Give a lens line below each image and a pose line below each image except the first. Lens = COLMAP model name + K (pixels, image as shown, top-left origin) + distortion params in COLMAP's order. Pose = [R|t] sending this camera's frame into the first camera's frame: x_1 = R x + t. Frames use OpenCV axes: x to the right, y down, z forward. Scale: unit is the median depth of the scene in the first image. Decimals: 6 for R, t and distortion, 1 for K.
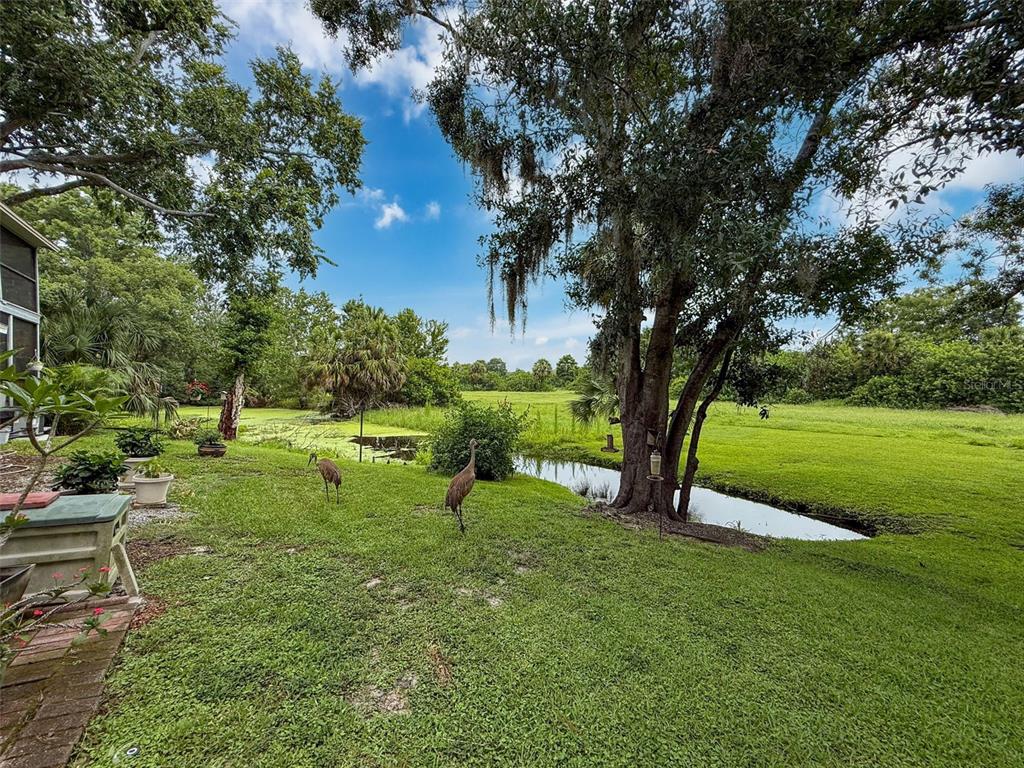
lens RADIAL K [[411.0, 0, 511.7], [0, 411.0, 380.9], [0, 0, 1]] dist [0.001286, 0.000026]
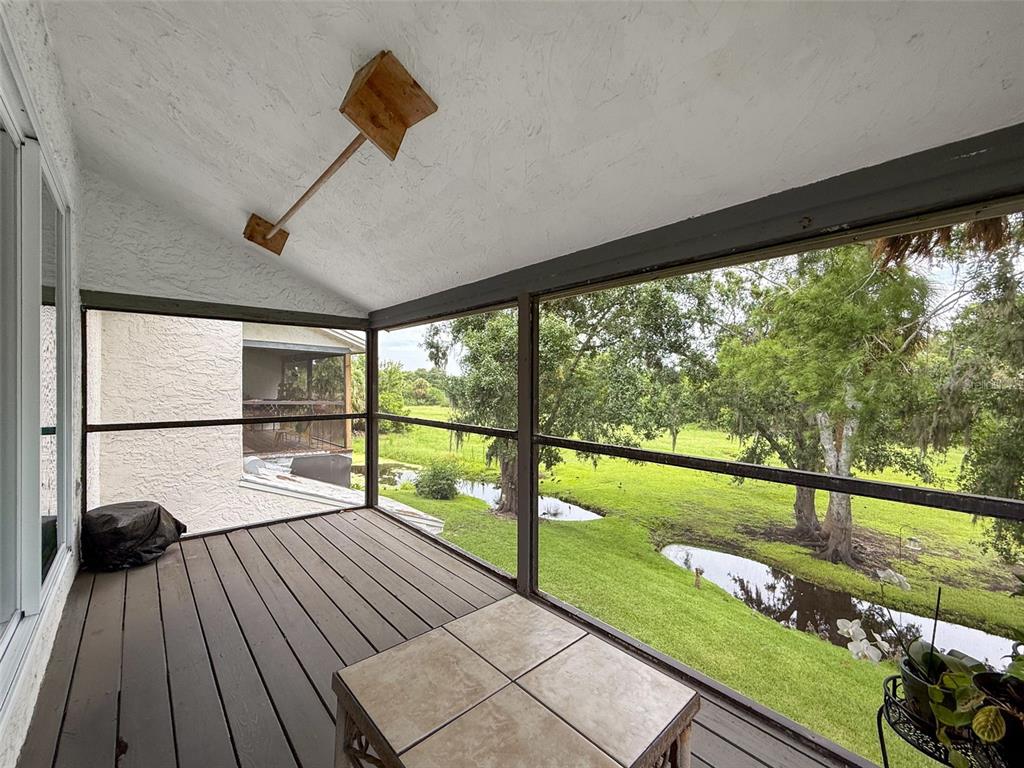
lens RADIAL K [[411.0, 0, 511.4], [0, 411.0, 386.7], [0, 0, 1]] dist [0.001286, 0.000026]
pose [[0.989900, 0.001889, 0.141752, -0.021377], [-0.002403, 0.999991, 0.003457, -0.324400], [-0.141744, -0.003763, 0.989896, -1.070383]]
